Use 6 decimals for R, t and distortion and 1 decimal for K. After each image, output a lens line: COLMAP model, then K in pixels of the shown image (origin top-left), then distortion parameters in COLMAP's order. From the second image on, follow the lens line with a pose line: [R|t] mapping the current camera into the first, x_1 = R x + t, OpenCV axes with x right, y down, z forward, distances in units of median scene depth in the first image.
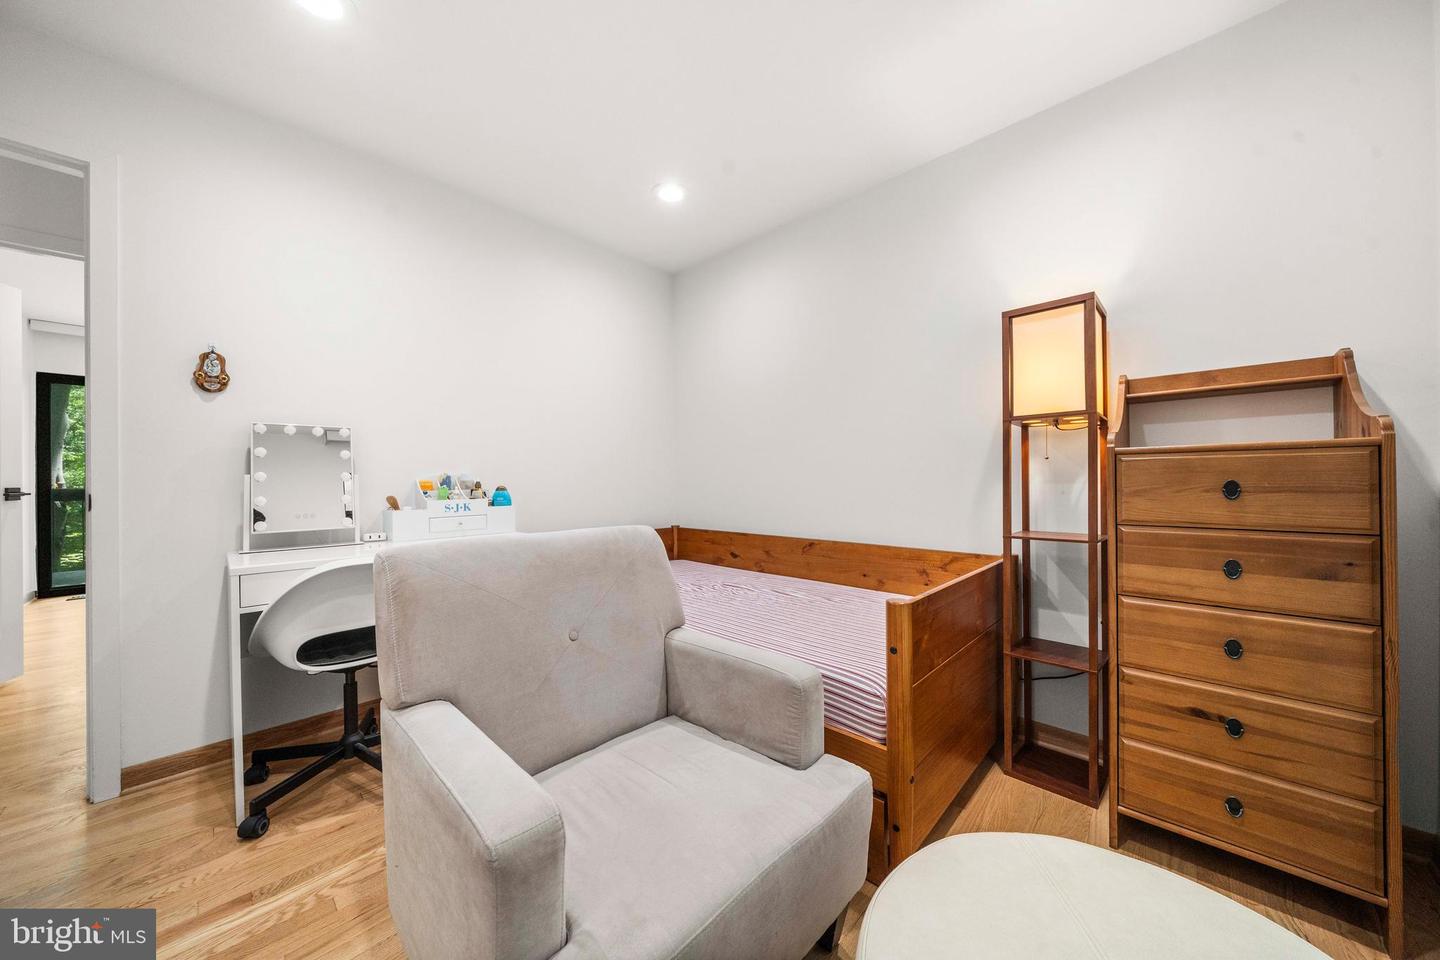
lens RADIAL K [[490.4, 0, 720.0], [0, 490.4, 480.0], [0, 0, 1]] dist [-0.000046, -0.000003]
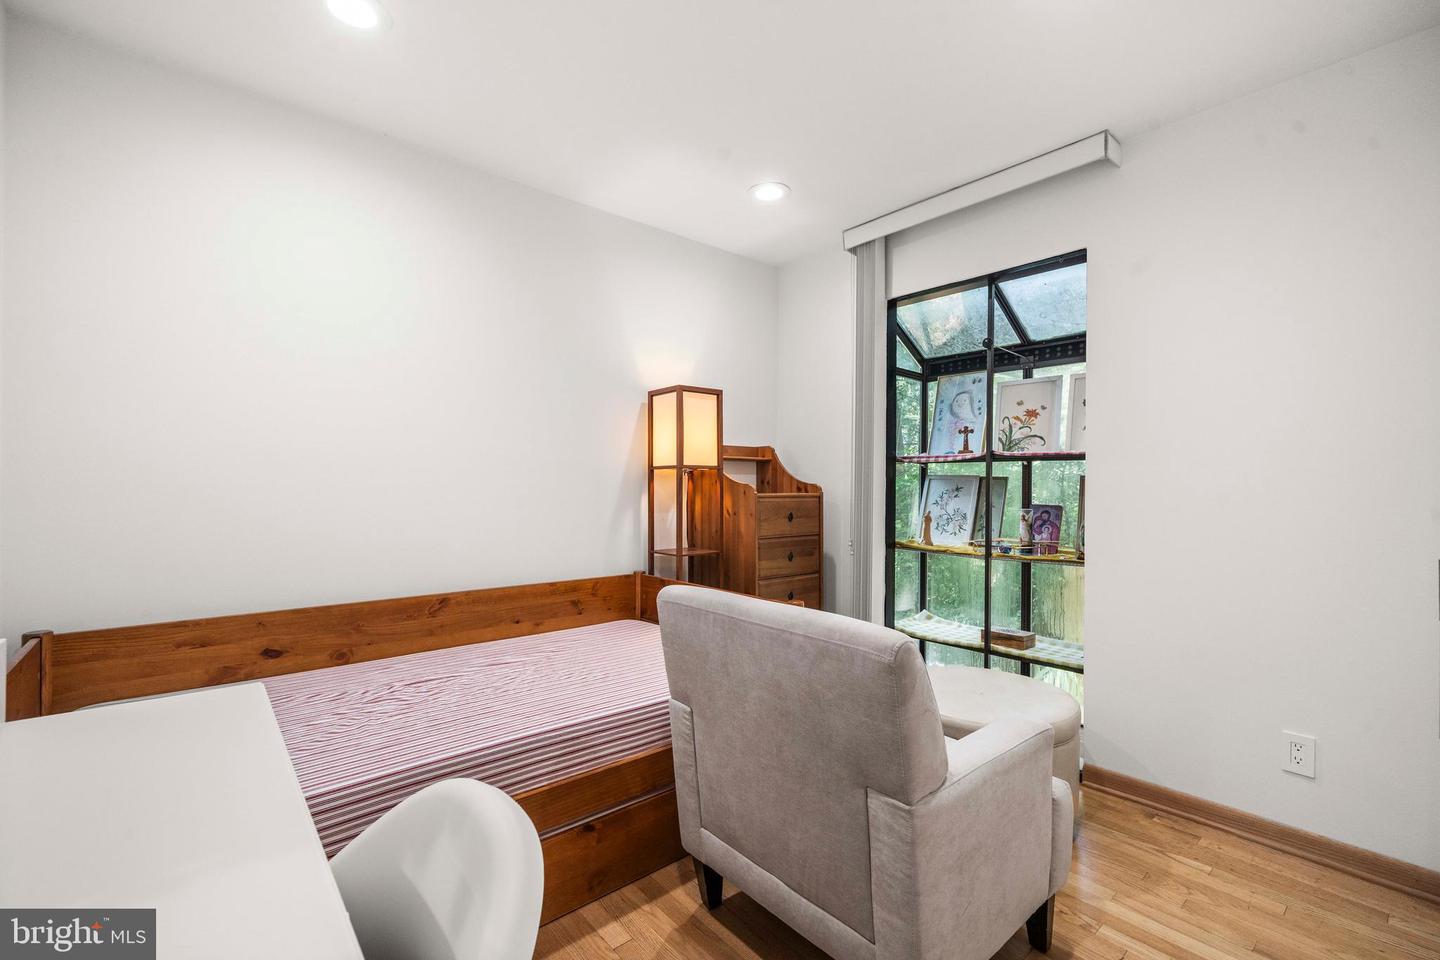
lens RADIAL K [[616.8, 0, 725.9], [0, 616.8, 482.2], [0, 0, 1]] dist [-0.001468, -0.000184]
pose [[0.097817, 0.006655, 0.995182, -0.996421], [-0.012418, 0.999908, -0.005466, -0.071355], [-0.995127, -0.011823, 0.097890, 0.674573]]
